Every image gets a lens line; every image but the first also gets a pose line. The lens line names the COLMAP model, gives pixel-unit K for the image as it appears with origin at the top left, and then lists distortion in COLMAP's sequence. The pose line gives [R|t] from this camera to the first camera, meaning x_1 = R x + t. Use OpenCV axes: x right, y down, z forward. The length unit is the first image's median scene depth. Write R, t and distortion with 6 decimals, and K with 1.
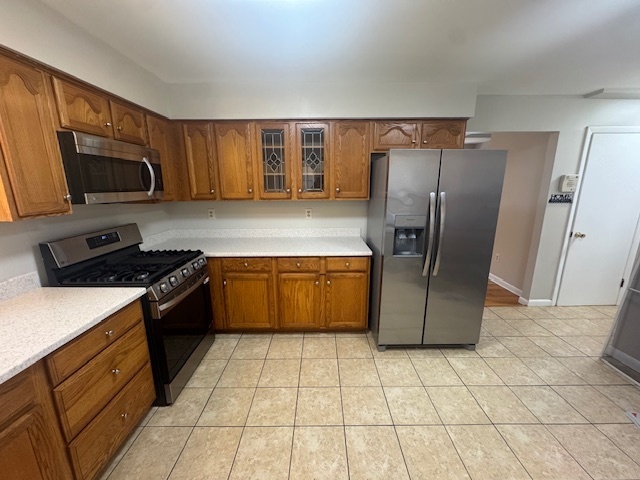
lens RADIAL K [[254.9, 0, 320.0], [0, 254.9, 240.0], [0, 0, 1]] dist [-0.000582, 0.000125]
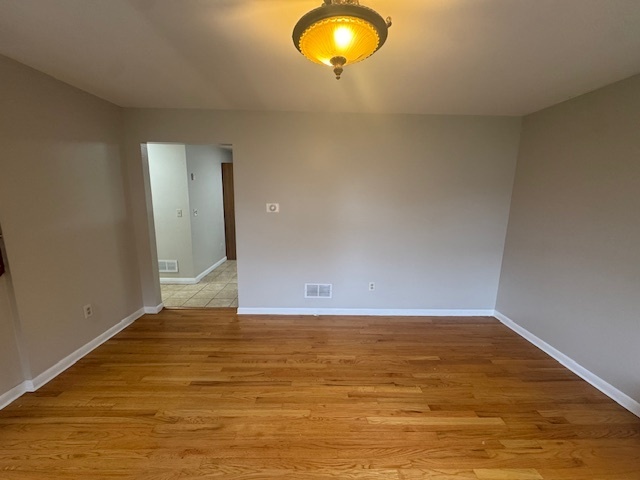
lens RADIAL K [[254.9, 0, 320.0], [0, 254.9, 240.0], [0, 0, 1]] dist [-0.000582, 0.000125]
pose [[-0.999796, -0.013008, -0.015483, 0.268695], [-0.017994, 0.921646, 0.387614, -0.603835], [0.009228, 0.387813, -0.921692, 2.707782]]
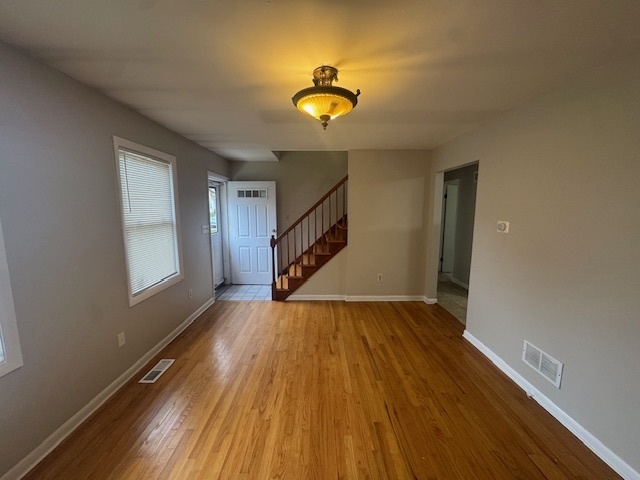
lens RADIAL K [[254.9, 0, 320.0], [0, 254.9, 240.0], [0, 0, 1]] dist [-0.000582, 0.000125]
pose [[-0.000230, -0.121063, 0.992645, -0.604351], [0.220450, 0.968218, 0.118135, -0.475987], [-0.975398, 0.218856, 0.026466, 2.126879]]
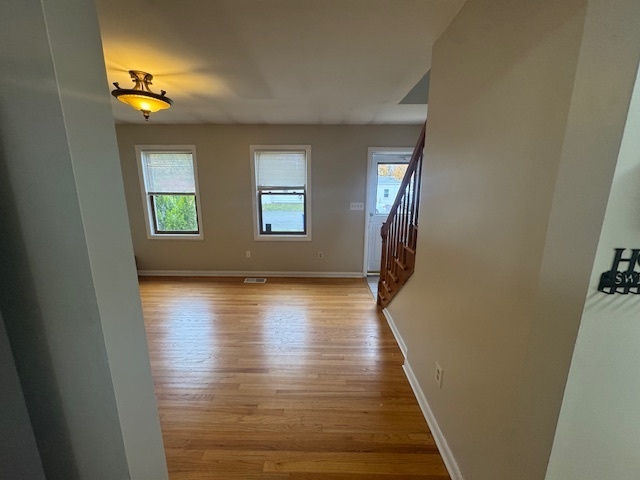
lens RADIAL K [[254.9, 0, 320.0], [0, 254.9, 240.0], [0, 0, 1]] dist [-0.000582, 0.000125]
pose [[0.999716, 0.011216, -0.021045, 0.932019], [-0.011535, 0.999819, -0.015113, -0.235867], [0.020871, 0.015352, 0.999664, 1.080570]]
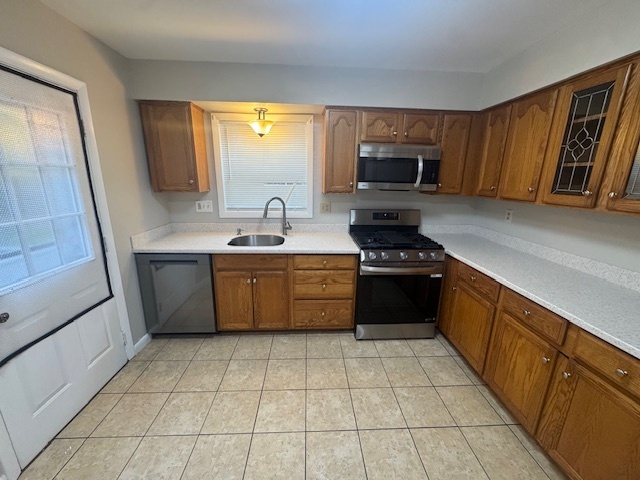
lens RADIAL K [[254.9, 0, 320.0], [0, 254.9, 240.0], [0, 0, 1]] dist [-0.000582, 0.000125]
pose [[0.045902, 0.248330, -0.967587, 0.481546], [-0.233403, 0.944464, 0.231323, -0.102377], [0.971296, 0.215220, 0.101314, 0.454692]]
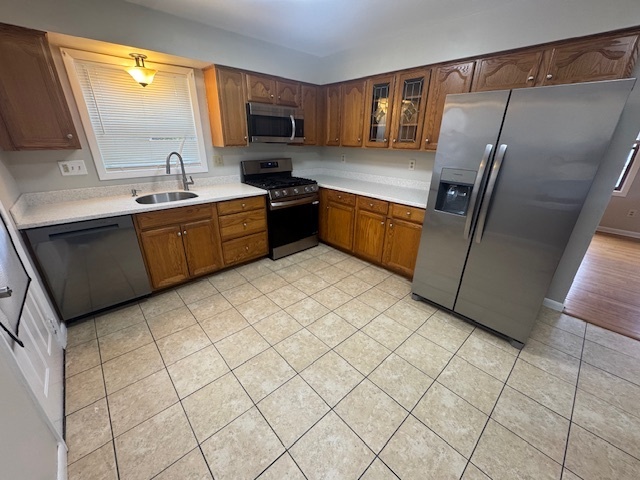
lens RADIAL K [[254.9, 0, 320.0], [0, 254.9, 240.0], [0, 0, 1]] dist [-0.000582, 0.000125]
pose [[0.674085, 0.290344, -0.679198, 0.671872], [-0.178601, 0.956290, 0.231539, 0.023124], [0.716737, -0.034771, 0.696477, -0.017824]]
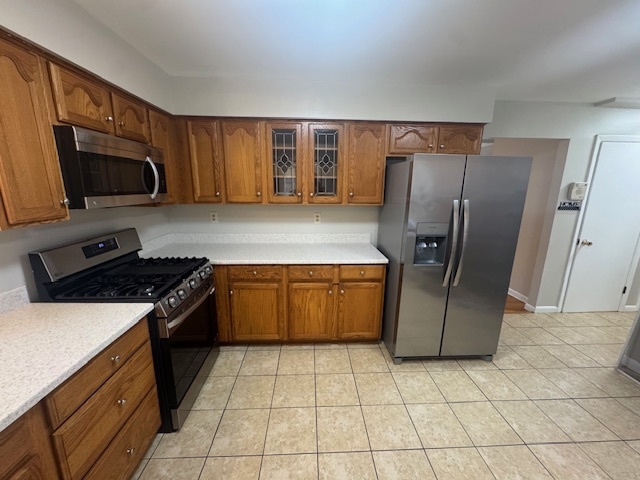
lens RADIAL K [[254.9, 0, 320.0], [0, 254.9, 240.0], [0, 0, 1]] dist [-0.000582, 0.000125]
pose [[0.998925, 0.007008, 0.045824, -0.104006], [-0.006896, 0.999973, -0.002606, -0.025792], [-0.045841, 0.002287, 0.998946, 0.059809]]
